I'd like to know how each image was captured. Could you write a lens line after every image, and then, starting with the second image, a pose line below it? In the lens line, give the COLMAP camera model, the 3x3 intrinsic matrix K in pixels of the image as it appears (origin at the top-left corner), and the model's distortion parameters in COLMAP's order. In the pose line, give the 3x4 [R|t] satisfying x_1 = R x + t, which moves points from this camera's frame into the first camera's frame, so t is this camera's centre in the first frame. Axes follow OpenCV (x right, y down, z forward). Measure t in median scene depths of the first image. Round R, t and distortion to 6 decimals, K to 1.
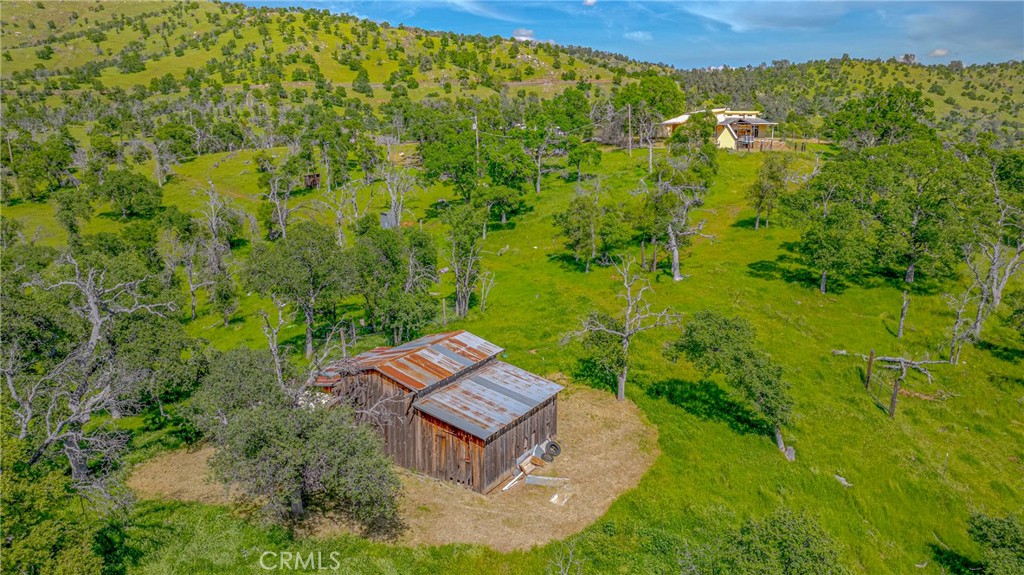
lens RADIAL K [[715.4, 0, 512.3], [0, 715.4, 282.6], [0, 0, 1]] dist [-0.033872, 0.027418]
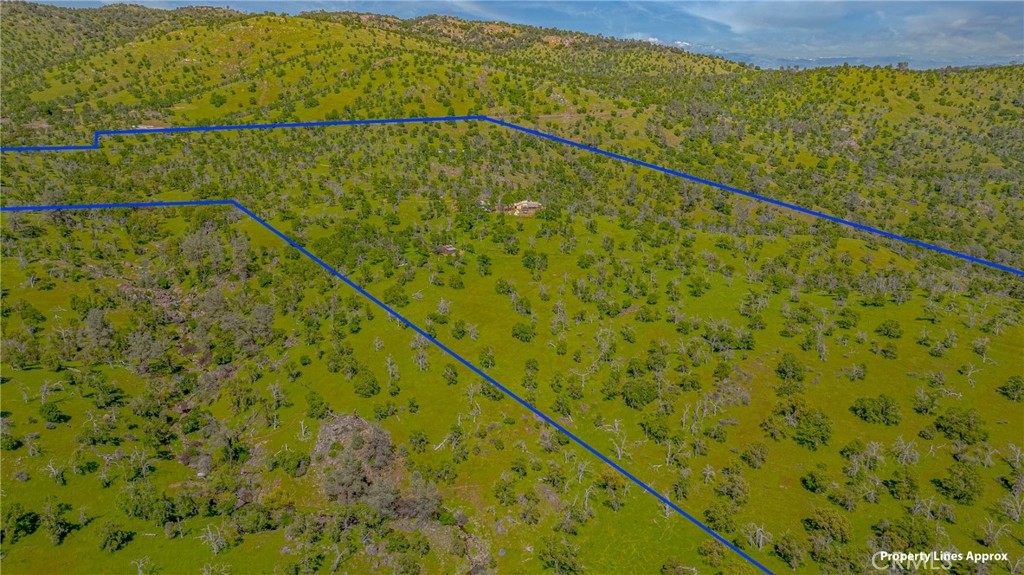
lens RADIAL K [[715.4, 0, 512.5], [0, 715.4, 289.8], [0, 0, 1]] dist [-0.033872, 0.027418]
pose [[0.991984, 0.037074, -0.120806, 0.089284], [-0.029089, 0.997315, 0.067210, -0.000907], [0.122973, -0.063157, 0.990398, -0.392961]]
